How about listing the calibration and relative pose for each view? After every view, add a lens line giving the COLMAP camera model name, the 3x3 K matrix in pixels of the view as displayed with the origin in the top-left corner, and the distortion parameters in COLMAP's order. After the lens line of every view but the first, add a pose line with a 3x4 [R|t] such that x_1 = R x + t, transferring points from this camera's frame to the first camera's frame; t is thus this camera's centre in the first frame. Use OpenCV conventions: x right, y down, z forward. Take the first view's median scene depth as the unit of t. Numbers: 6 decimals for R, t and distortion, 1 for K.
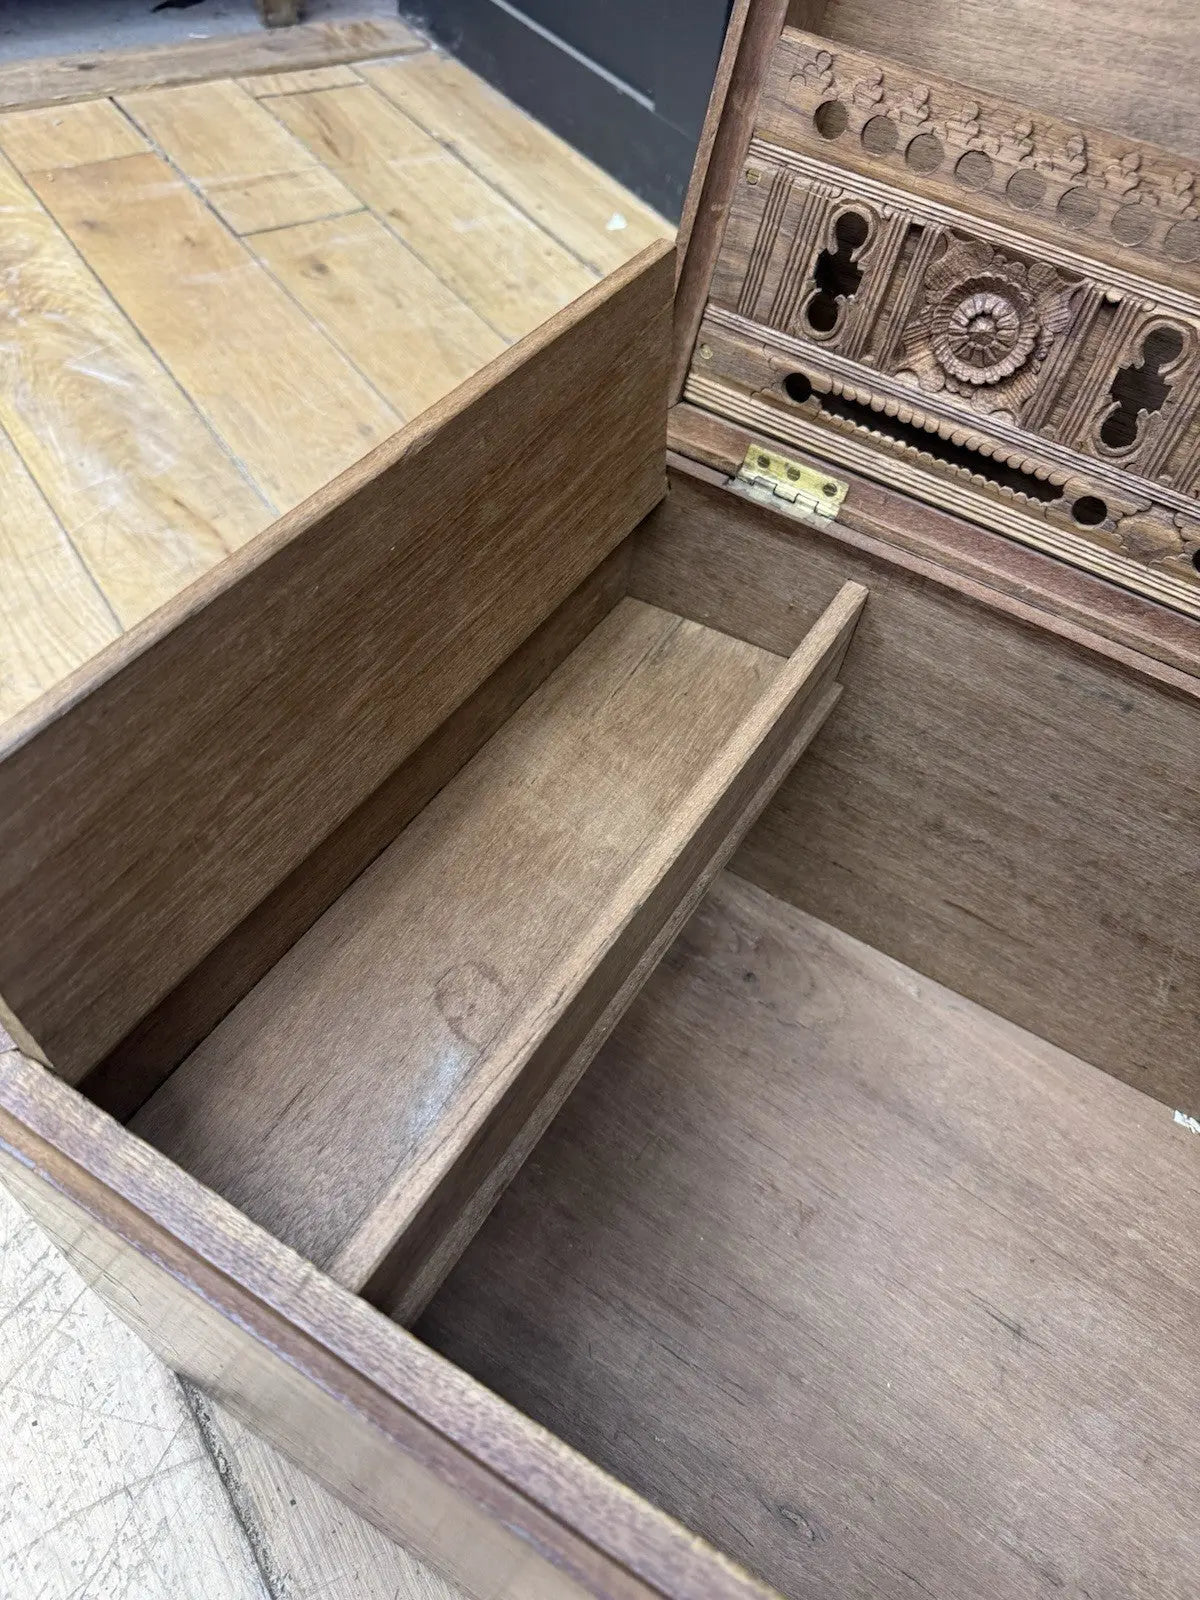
lens RADIAL K [[1176.0, 0, 580.5], [0, 1176.0, 793.8], [0, 0, 1]] dist [0.015038, -0.047705]
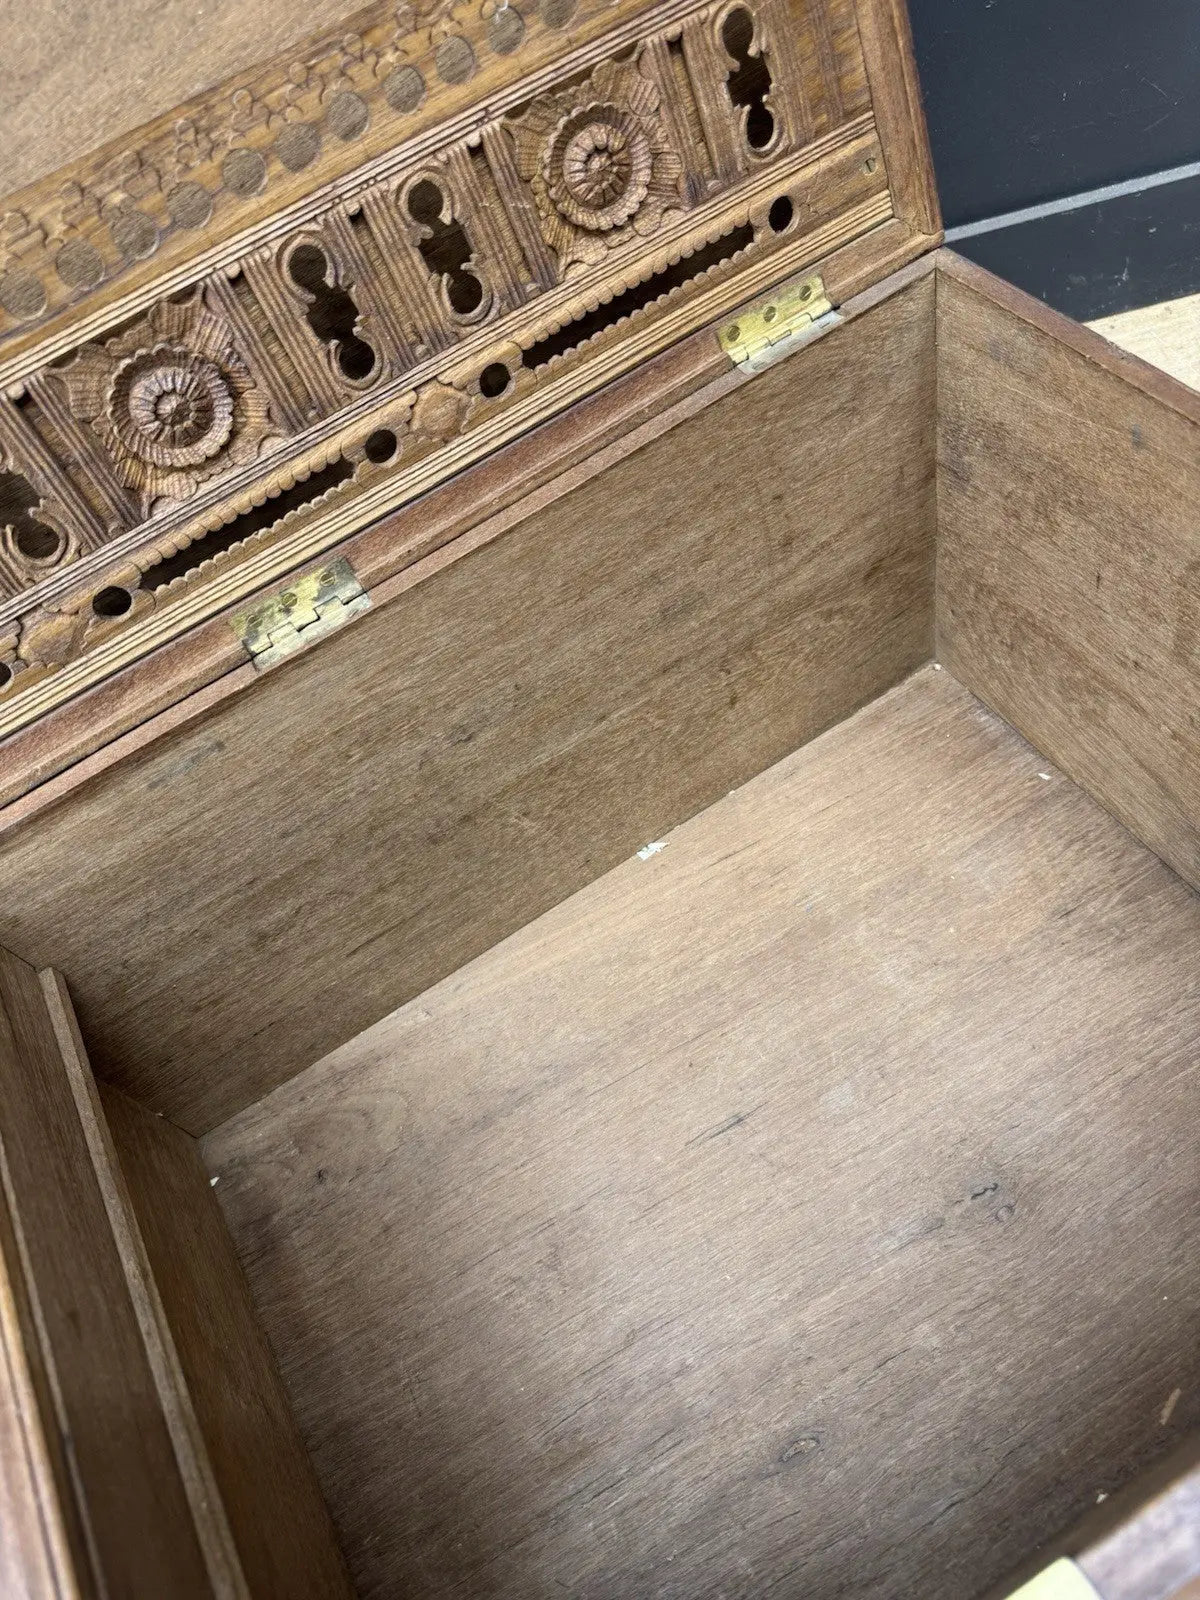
lens RADIAL K [[1176.0, 0, 614.5], [0, 1176.0, 793.3], [0, 0, 1]] dist [0.015038, -0.047705]
pose [[0.428281, -0.844323, 0.322016, 0.265861], [0.841284, 0.502635, 0.198997, 0.023028], [-0.329875, 0.185680, 0.925584, 0.041223]]
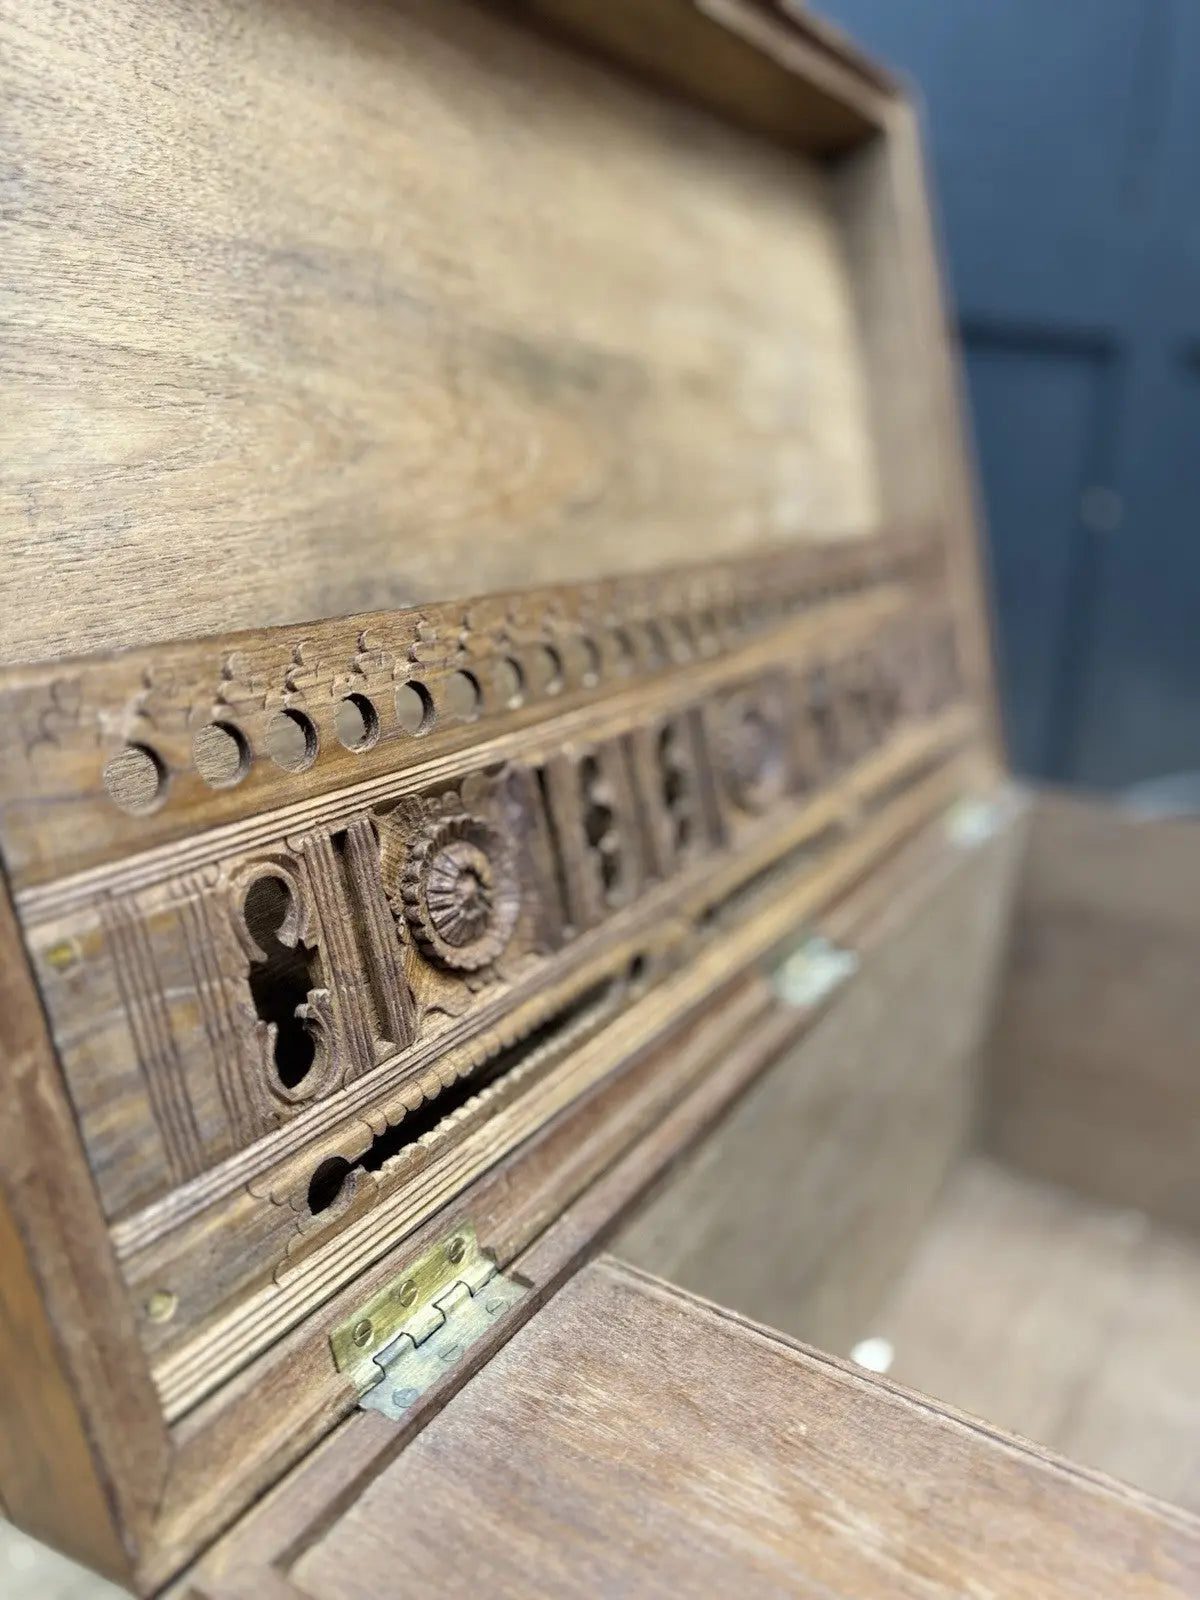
lens RADIAL K [[1176.0, 0, 602.8], [0, 1176.0, 769.7], [0, 0, 1]] dist [0.015038, -0.047705]
pose [[0.005920, -0.372337, 0.928079, -0.235526], [0.753735, 0.611572, 0.240550, -0.511761], [-0.657152, 0.698101, 0.284264, 0.677403]]
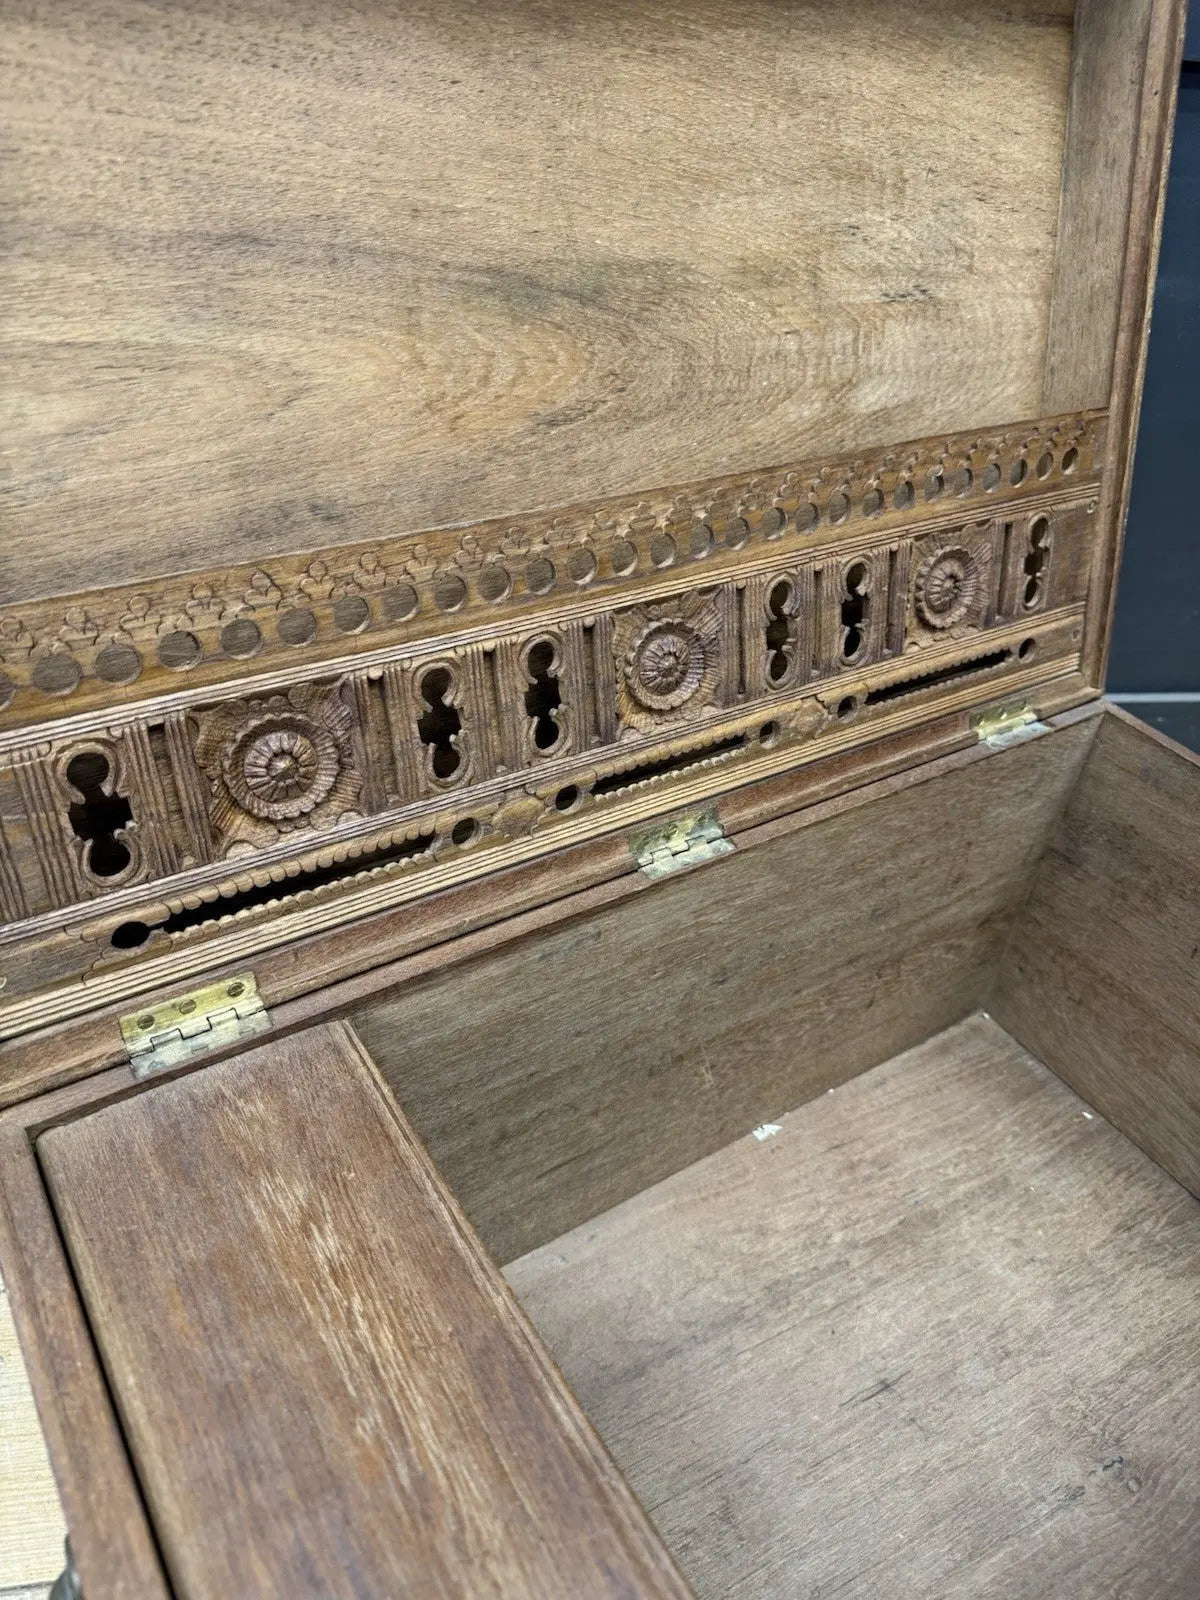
lens RADIAL K [[1176.0, 0, 616.3], [0, 1176.0, 777.3], [0, 0, 1]] dist [0.015038, -0.047705]
pose [[0.429896, -0.584439, 0.688201, -0.180014], [0.673595, 0.715166, 0.186565, -0.365315], [-0.601214, 0.383365, 0.701123, 0.182878]]
